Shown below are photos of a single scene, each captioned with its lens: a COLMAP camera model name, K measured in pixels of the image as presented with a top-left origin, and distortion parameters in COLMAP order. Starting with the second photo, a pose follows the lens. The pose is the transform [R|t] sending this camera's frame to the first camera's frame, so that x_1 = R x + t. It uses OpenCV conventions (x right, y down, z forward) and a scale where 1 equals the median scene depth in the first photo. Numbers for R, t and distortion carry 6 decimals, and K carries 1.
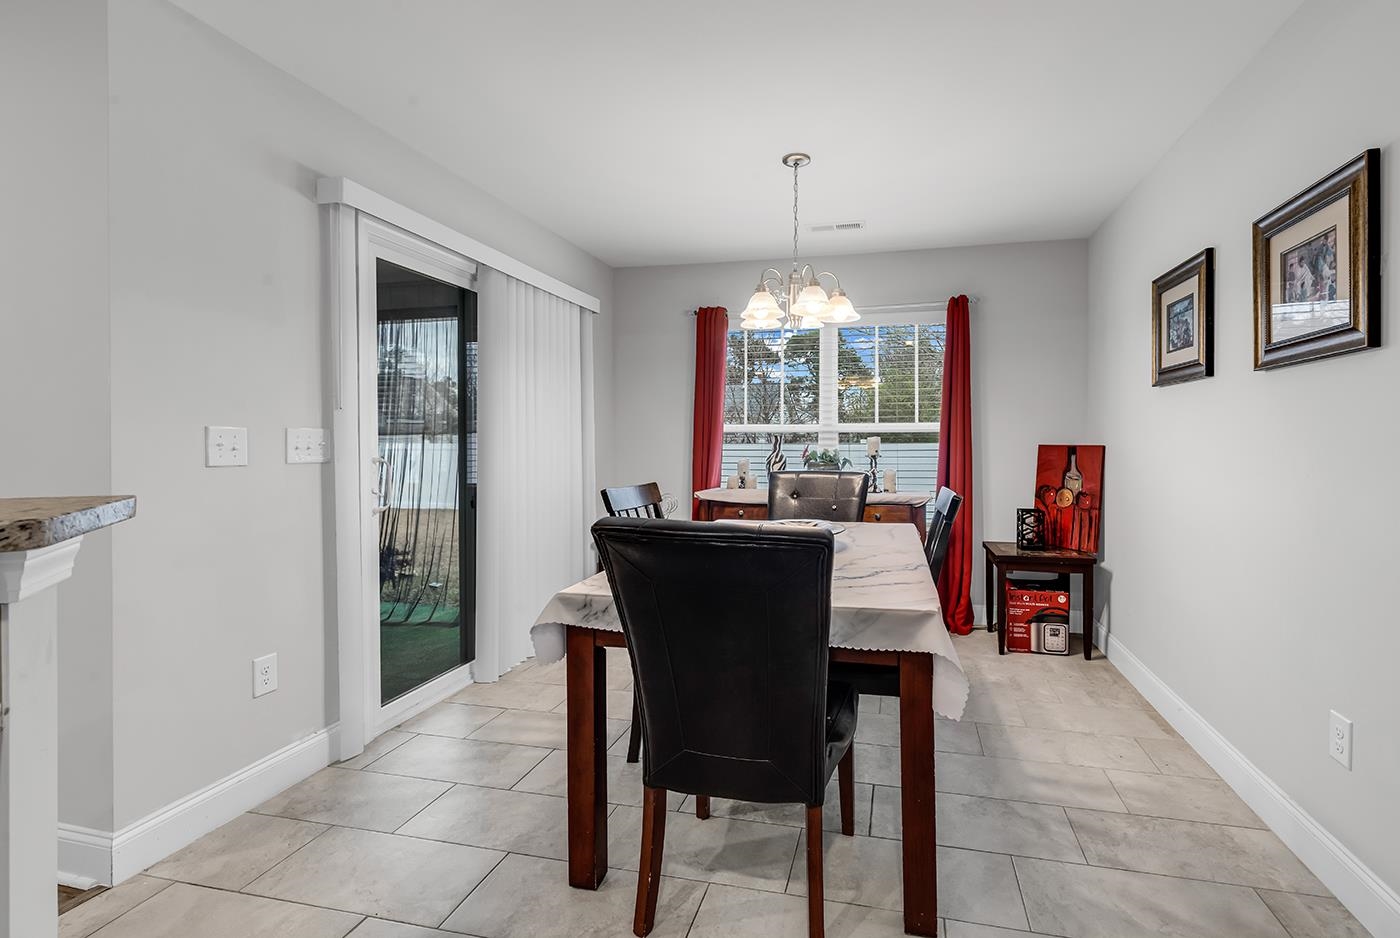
lens RADIAL K [[649.5, 0, 774.6], [0, 649.5, 444.0], [0, 0, 1]] dist [0.000658, 0.000033]
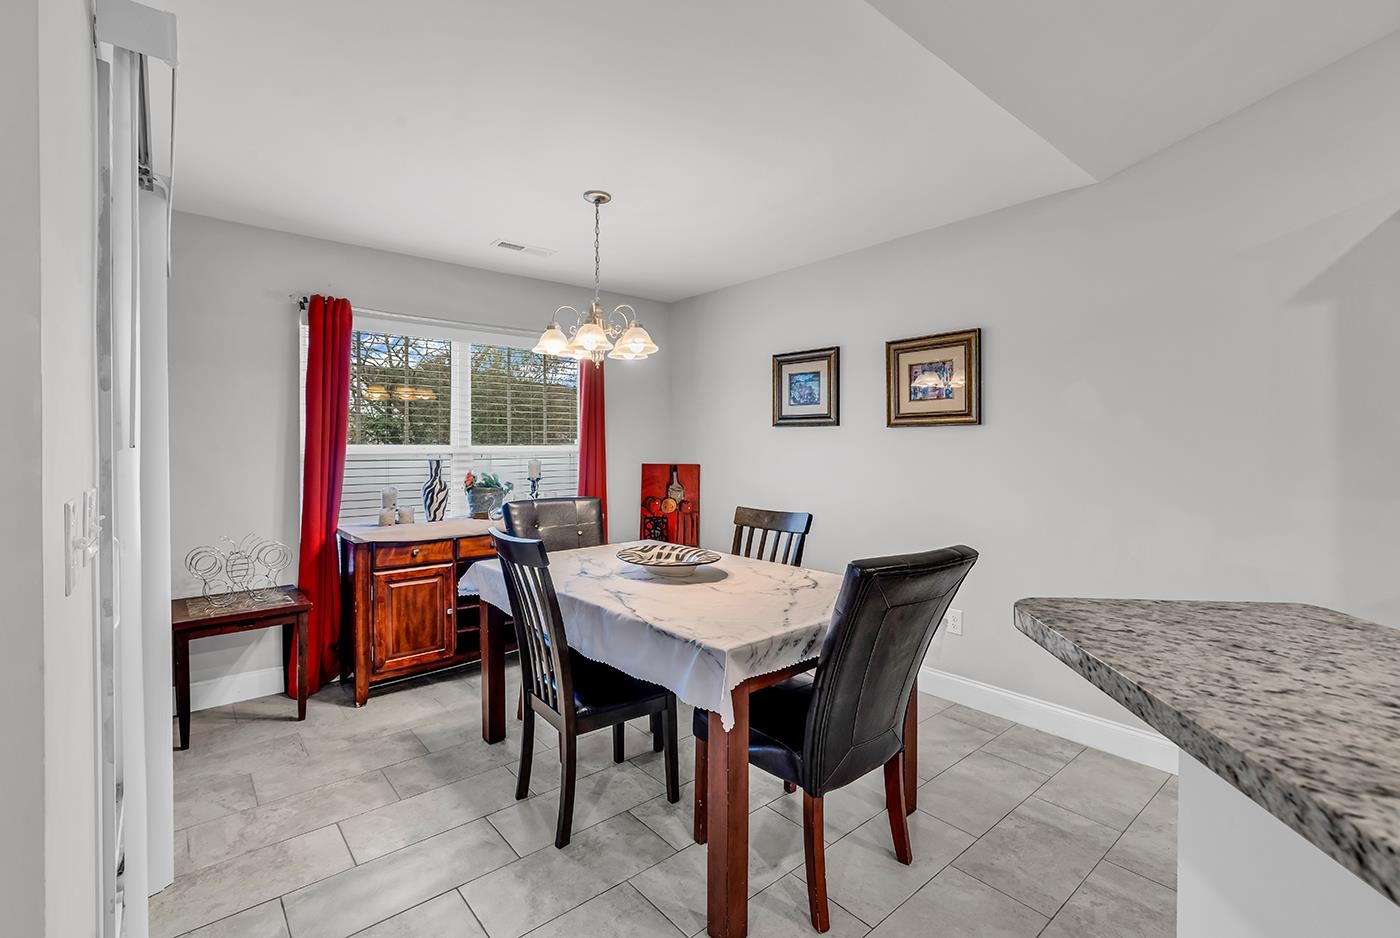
lens RADIAL K [[614.8, 0, 707.9], [0, 614.8, 444.9], [0, 0, 1]] dist [0.002089, 0.000313]
pose [[0.611195, 0.001781, 0.791478, -0.483047], [0.000486, 0.999996, -0.002626, -0.034603], [-0.791480, 0.001990, 0.611192, 0.210556]]
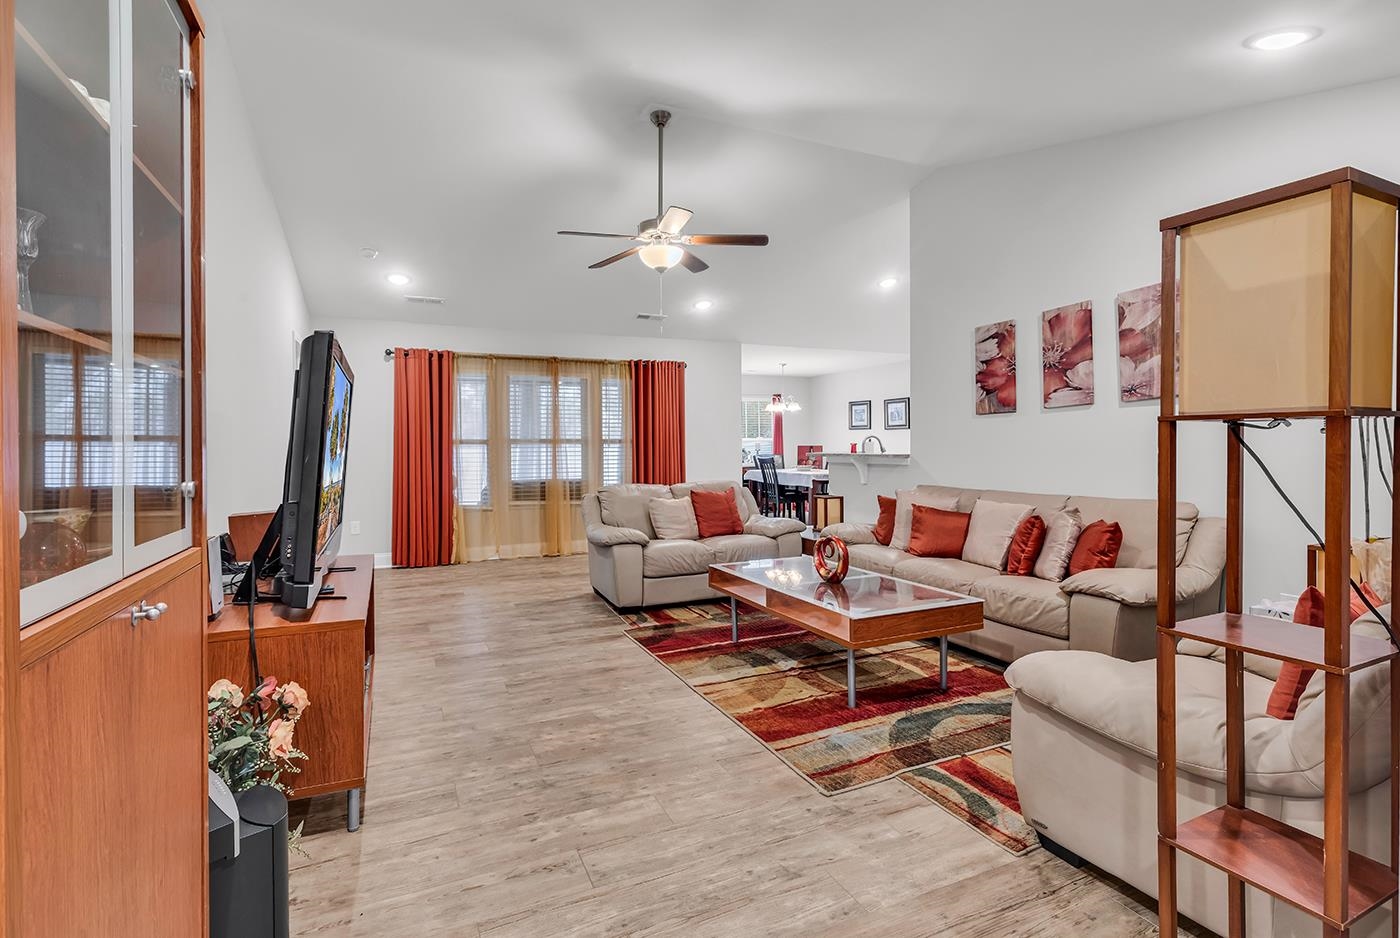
lens RADIAL K [[645.5, 0, 701.3], [0, 645.5, 434.3], [0, 0, 1]] dist [-0.000088, -0.000187]
pose [[0.794673, 0.004708, 0.607020, -1.846153], [0.009088, 0.999766, -0.019651, 0.000300], [-0.606970, 0.021133, 0.794444, -1.125002]]
